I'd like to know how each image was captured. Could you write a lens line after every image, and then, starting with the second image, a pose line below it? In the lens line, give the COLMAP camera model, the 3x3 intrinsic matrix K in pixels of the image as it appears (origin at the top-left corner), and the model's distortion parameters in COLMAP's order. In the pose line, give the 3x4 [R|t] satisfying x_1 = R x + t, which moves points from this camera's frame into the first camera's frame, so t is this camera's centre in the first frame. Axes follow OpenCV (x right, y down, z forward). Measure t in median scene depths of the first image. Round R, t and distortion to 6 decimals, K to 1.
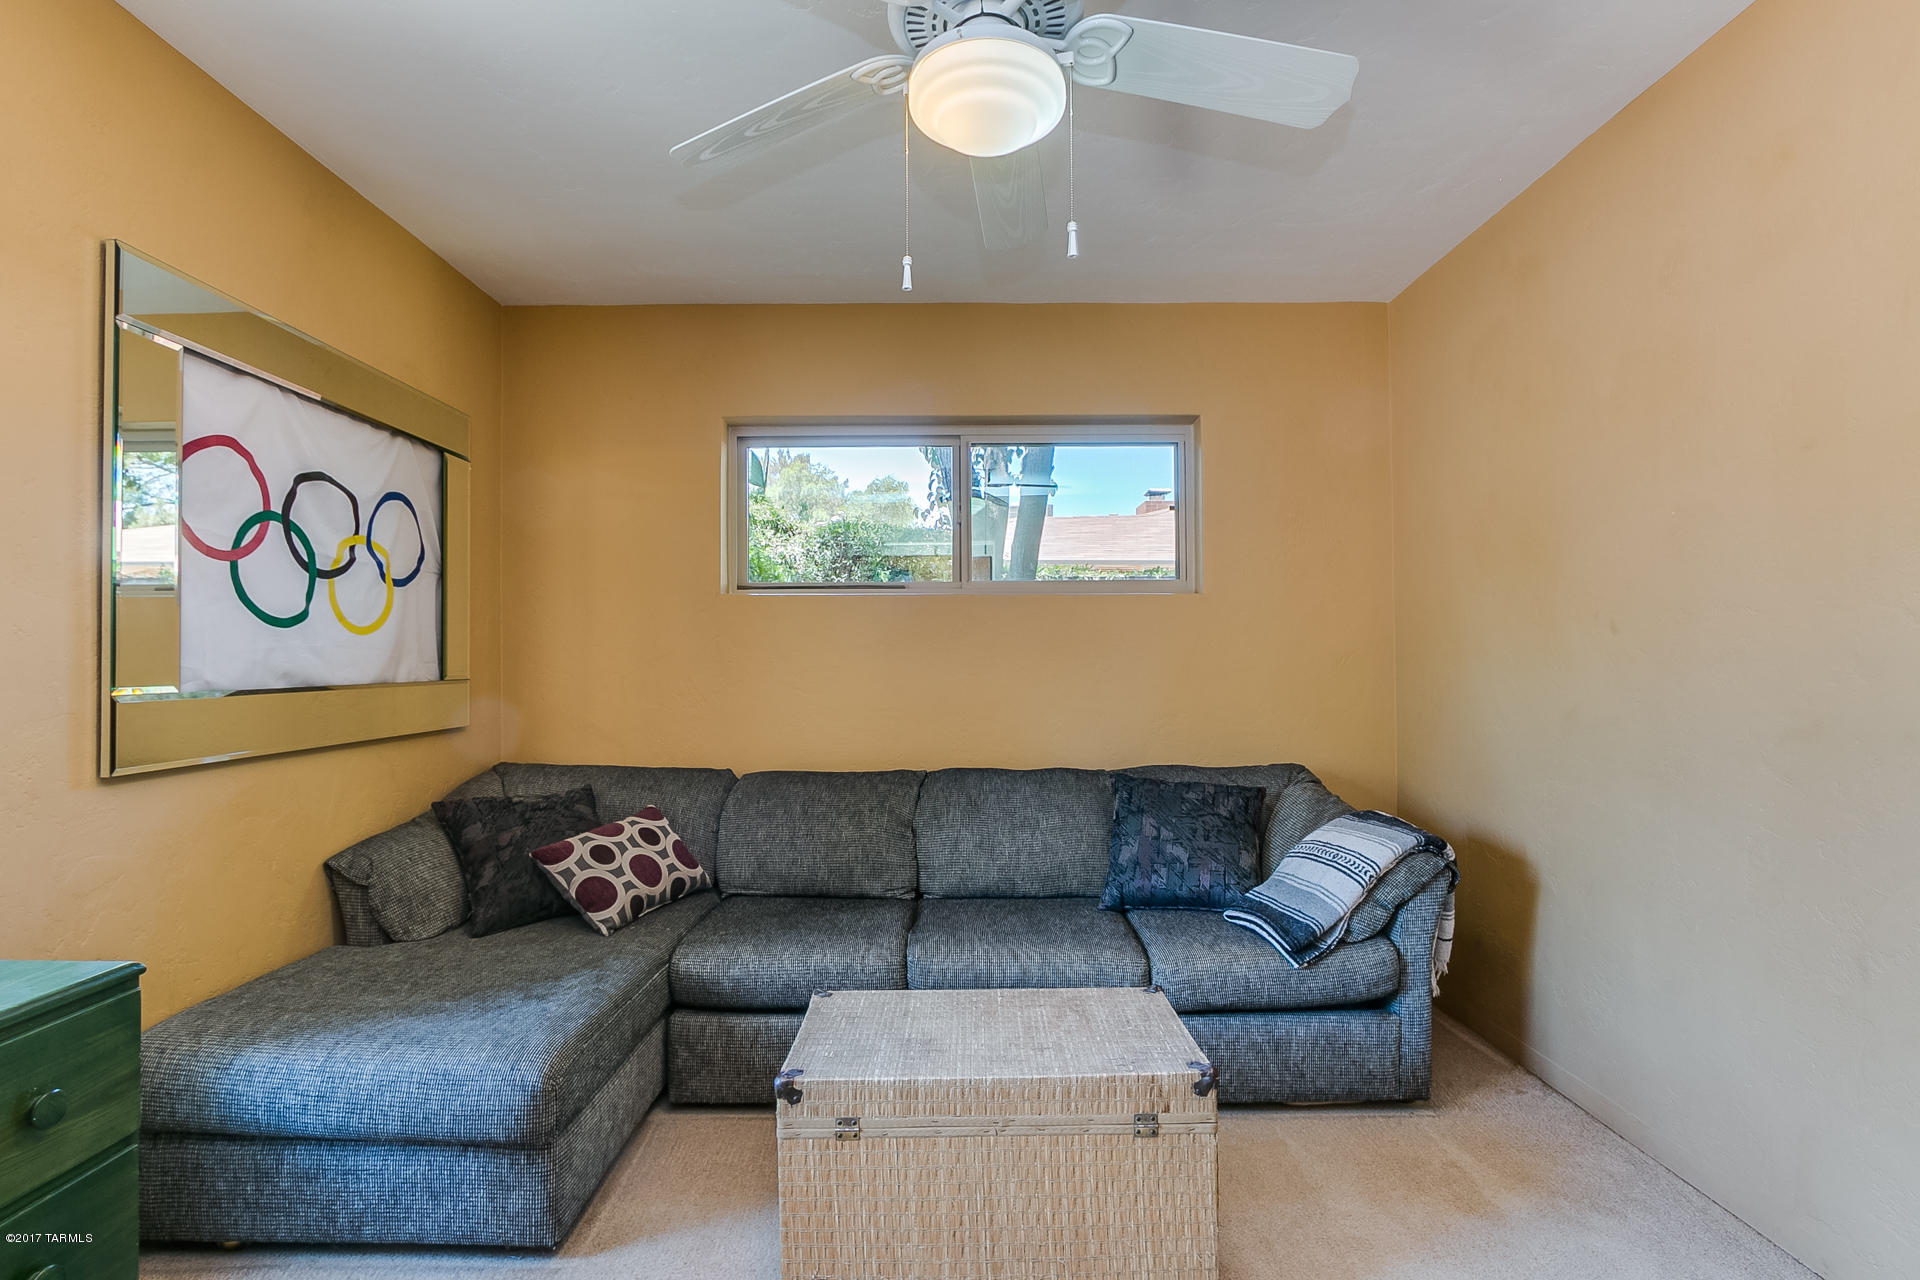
lens RADIAL K [[896.4, 0, 960.0], [0, 896.4, 640.0], [0, 0, 1]] dist [-0.036872, 0.014122]
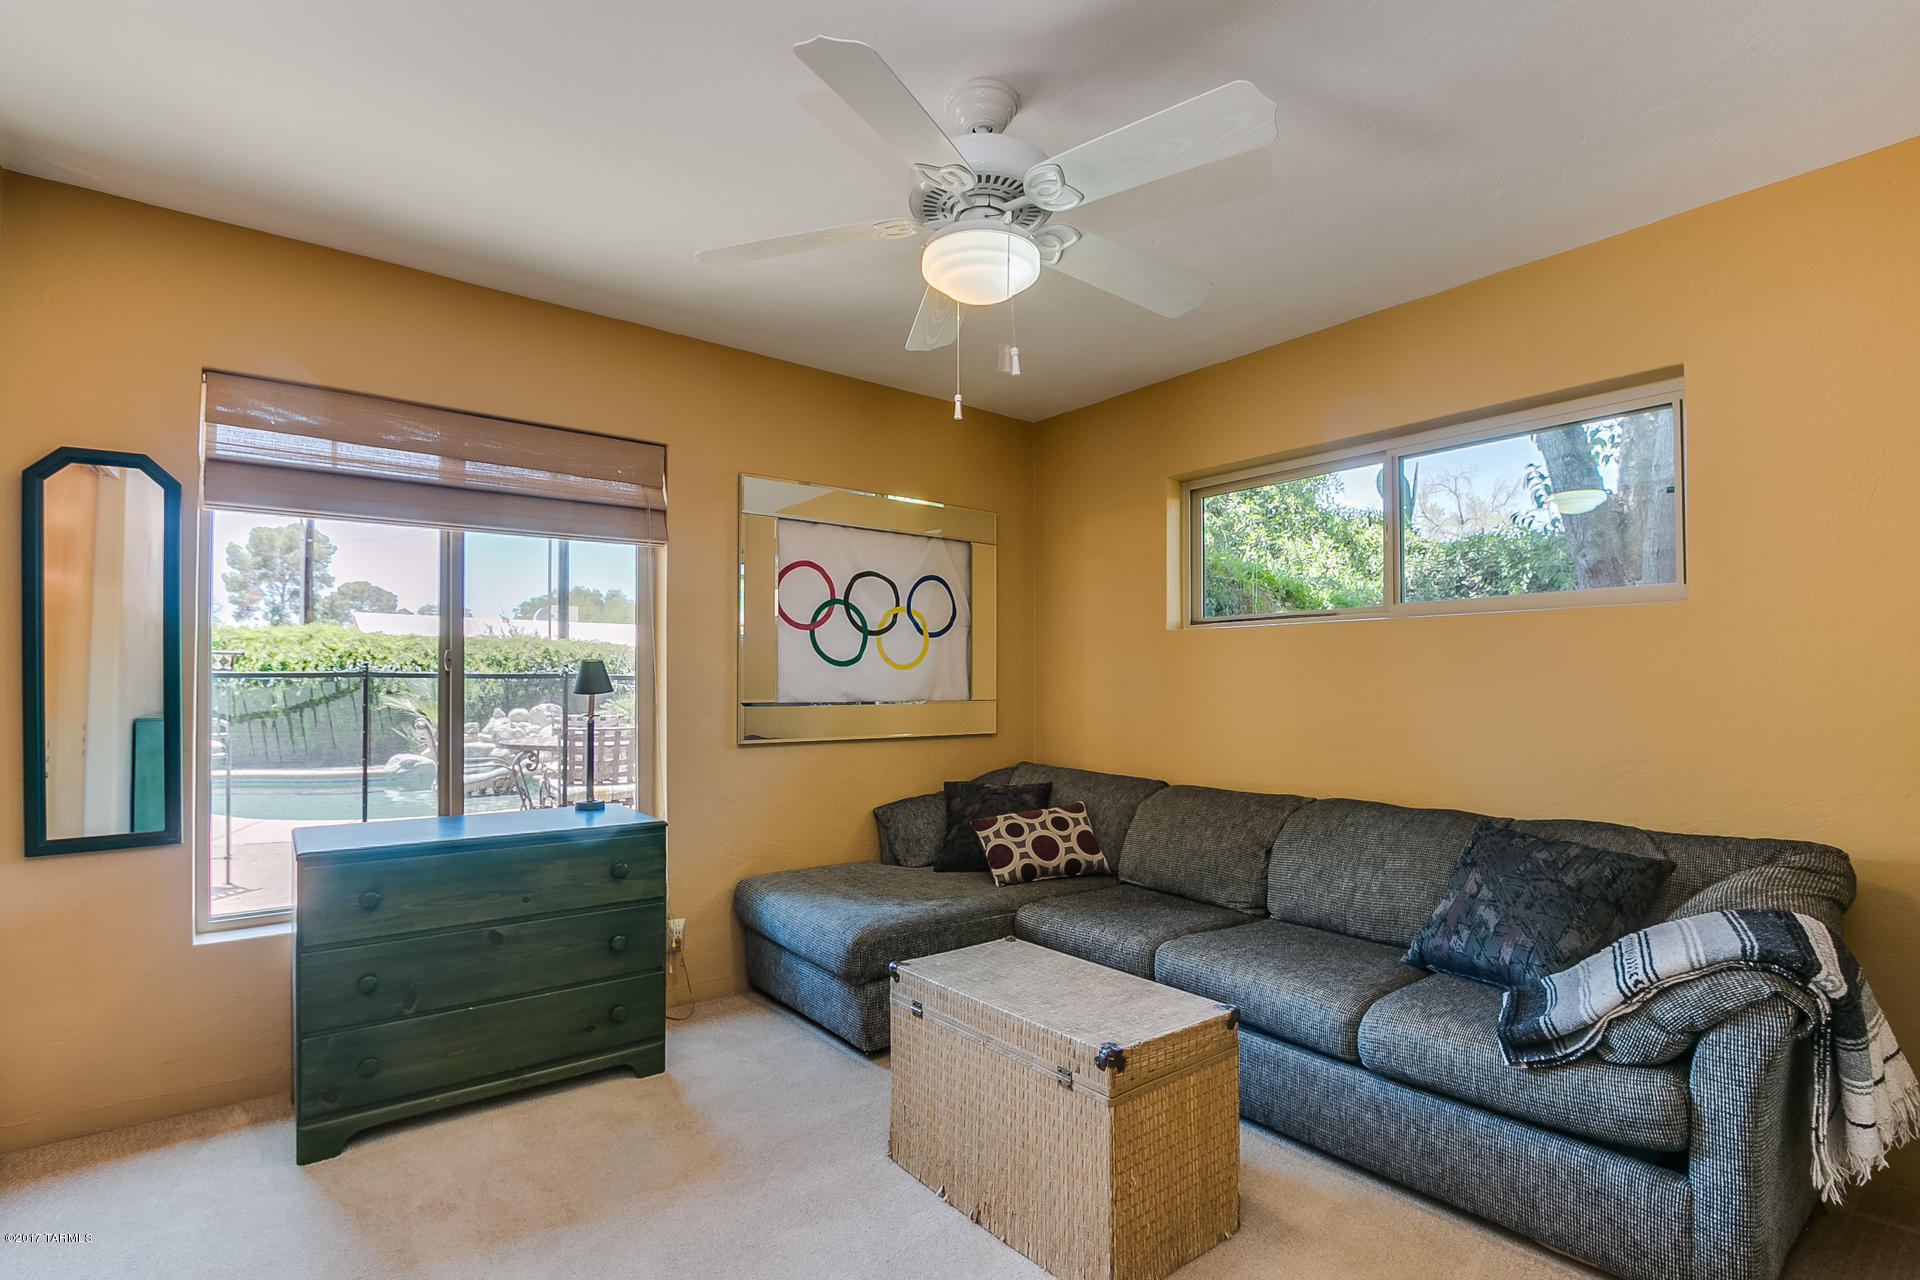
lens RADIAL K [[898.0, 0, 956.0], [0, 898.0, 659.3], [0, 0, 1]] dist [-0.036524, 0.010670]
pose [[0.618756, -0.019054, -0.785352, 0.655591], [0.011272, 0.999818, -0.015377, 0.001123], [0.785502, 0.000662, 0.618859, 0.088513]]
